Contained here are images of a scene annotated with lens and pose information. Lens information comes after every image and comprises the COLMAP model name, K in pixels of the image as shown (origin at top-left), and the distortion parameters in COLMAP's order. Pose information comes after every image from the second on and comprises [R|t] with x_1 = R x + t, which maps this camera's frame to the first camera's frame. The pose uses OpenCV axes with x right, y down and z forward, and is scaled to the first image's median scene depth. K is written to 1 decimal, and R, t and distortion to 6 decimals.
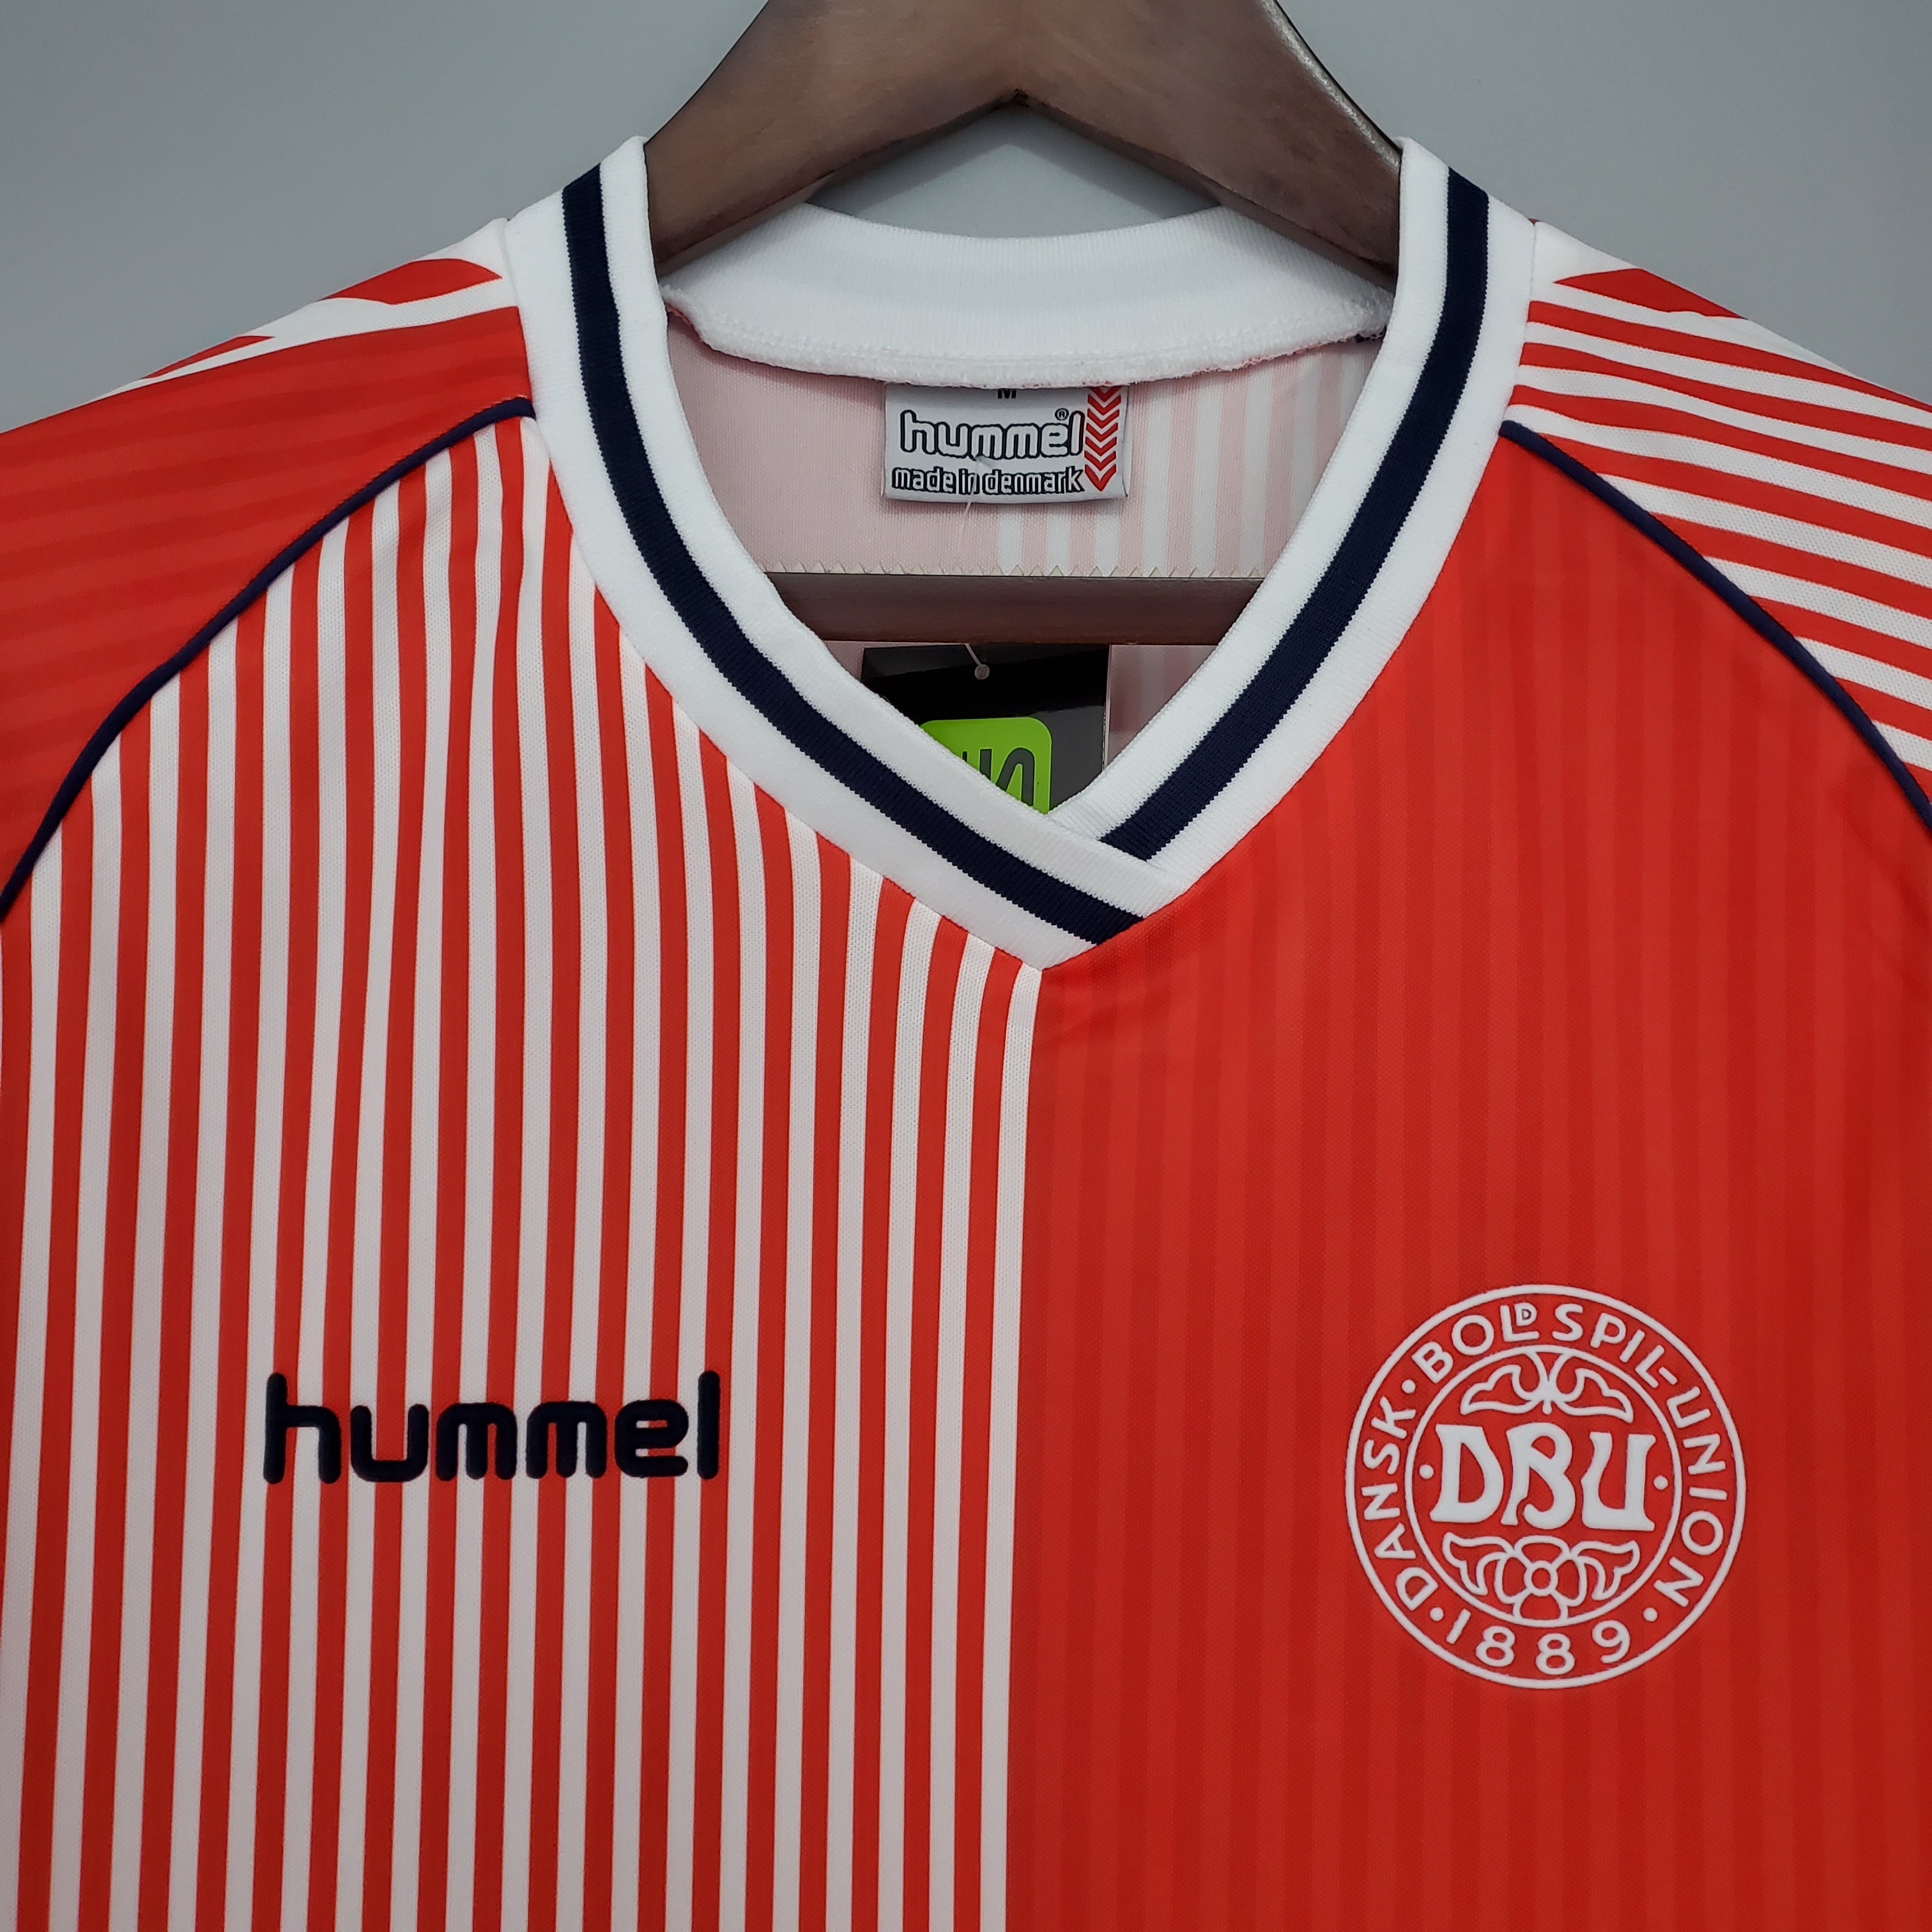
lens RADIAL K [[2070.1, 0, 926.4], [0, 2070.1, 879.6], [0, 0, 1]] dist [-0.000173, 0.000000]
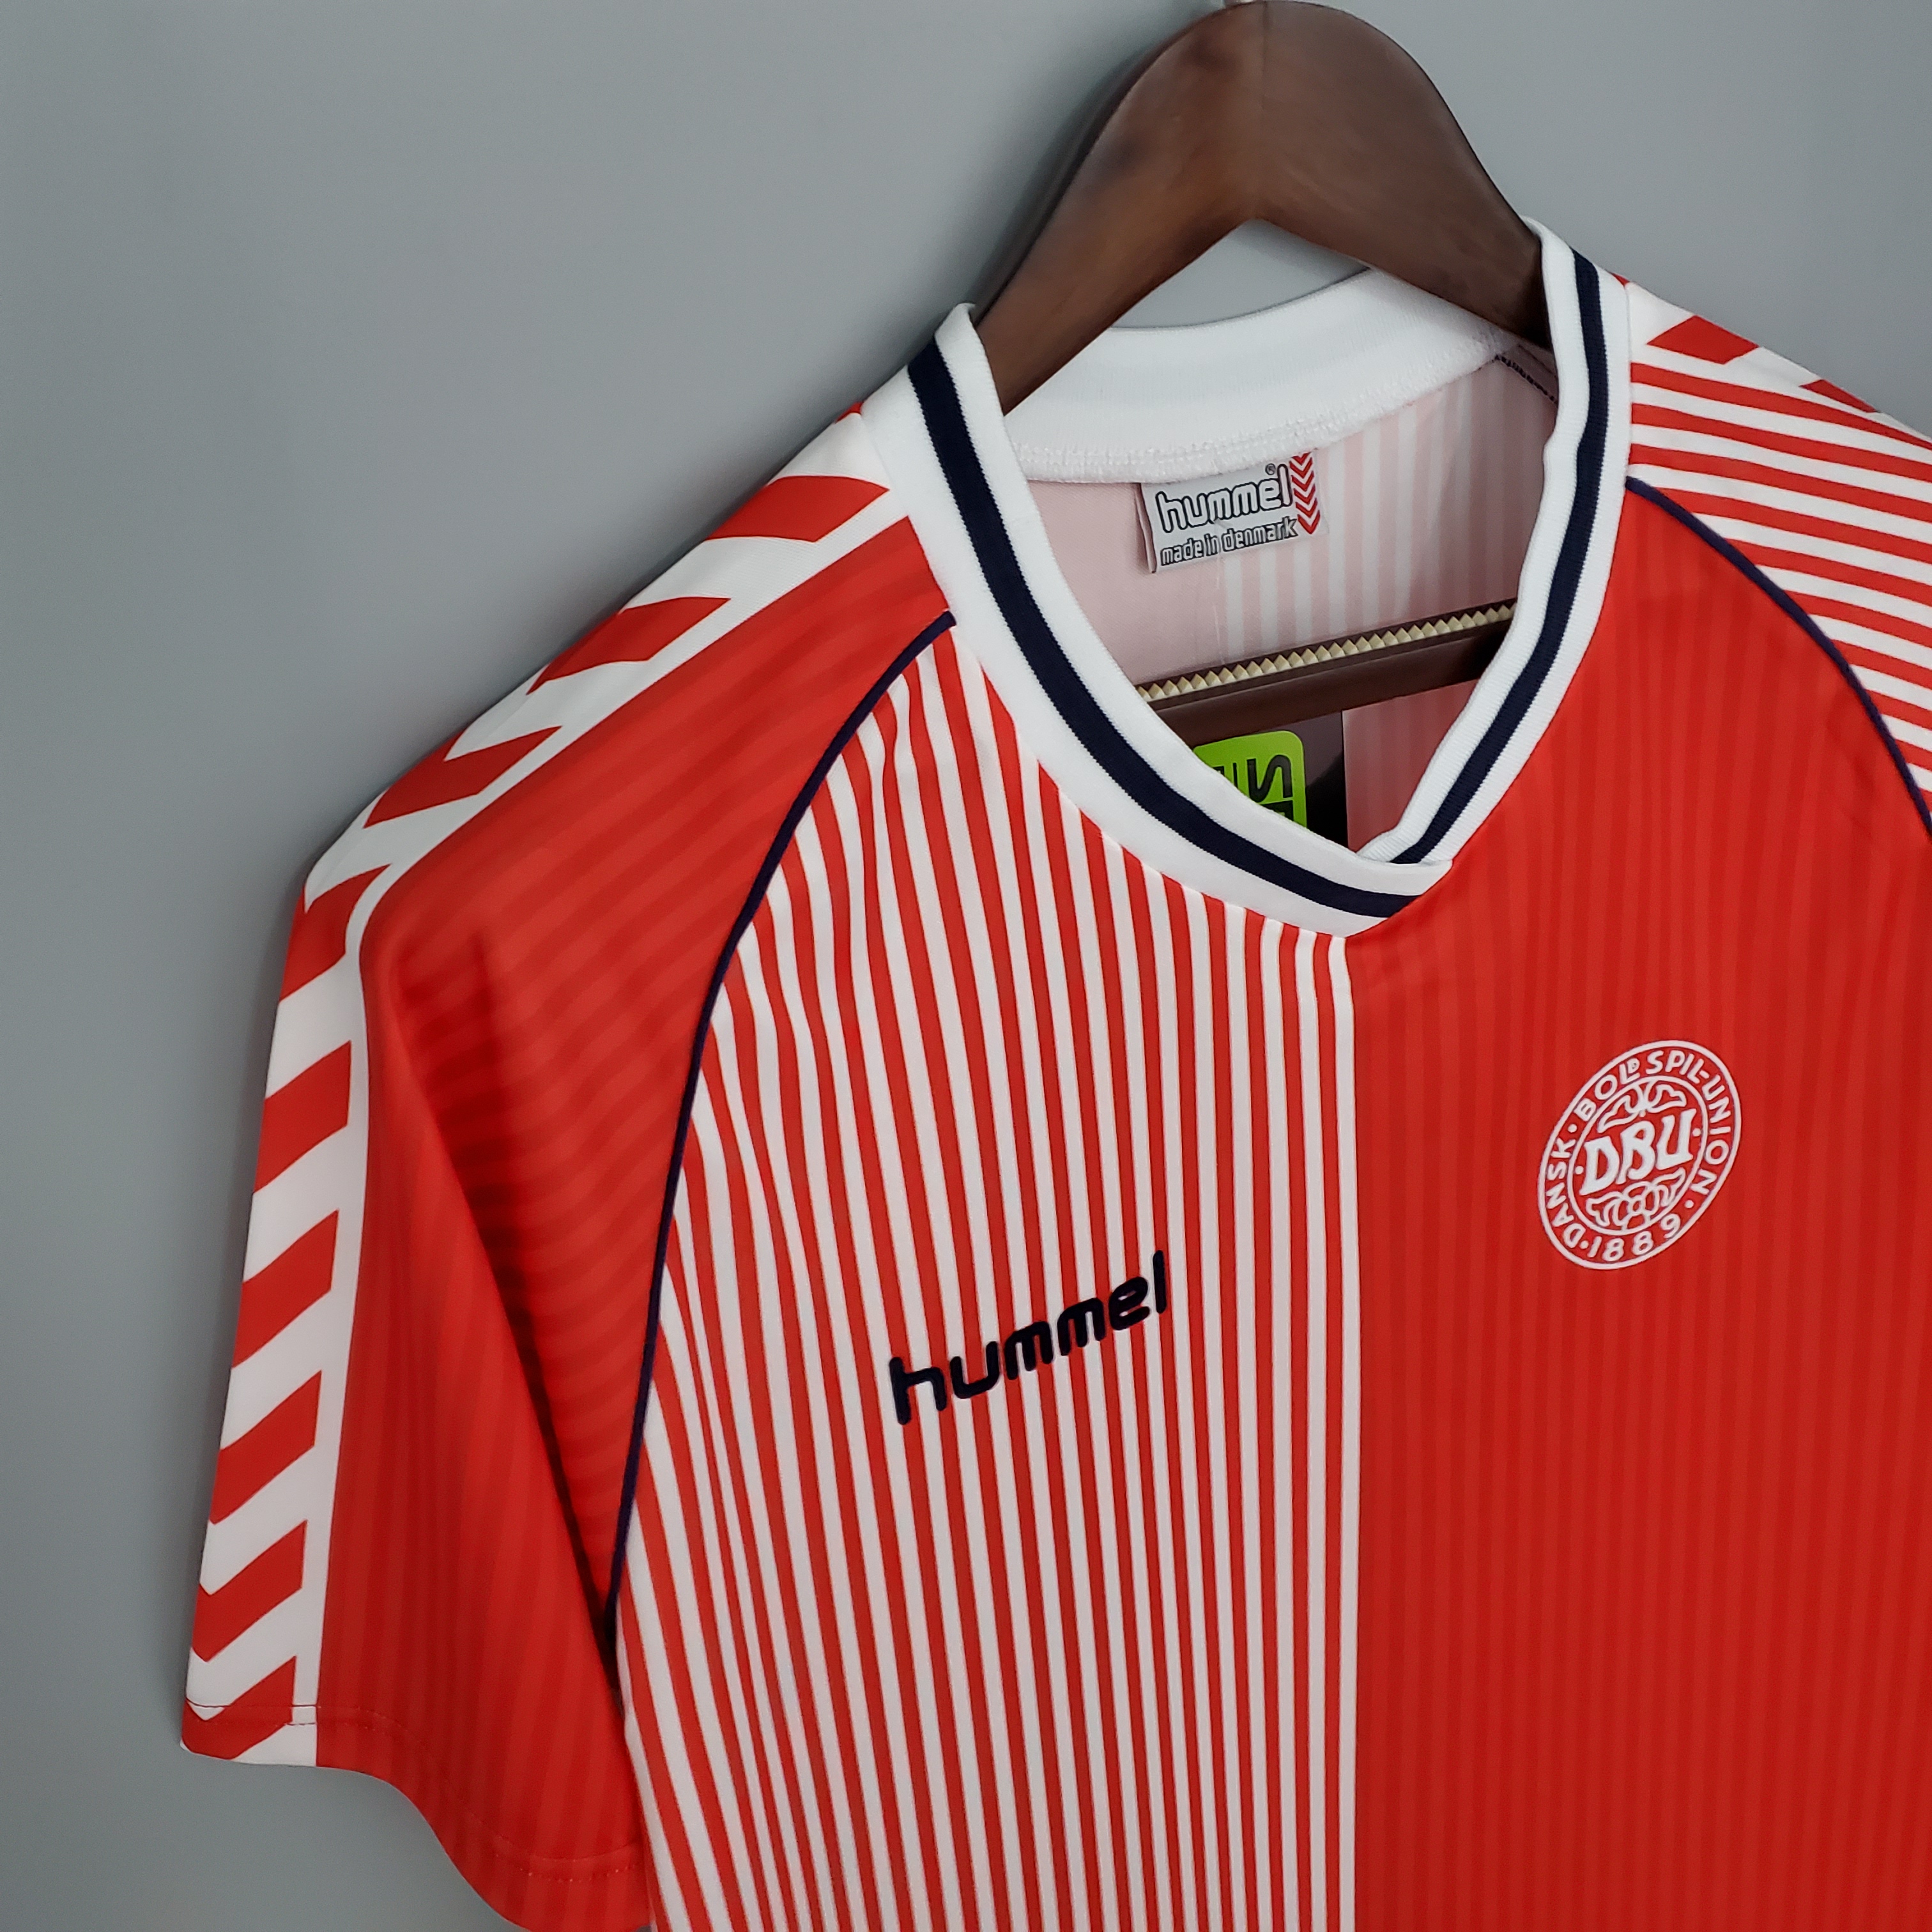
lens RADIAL K [[2070.1, 0, 989.6], [0, 2070.1, 948.3], [0, 0, 1]] dist [-0.000173, 0.000000]
pose [[0.909726, -0.263461, 0.320917, -0.627547], [0.092695, 0.882265, 0.461537, -0.631989], [-0.404731, -0.390125, 0.827040, -0.057116]]
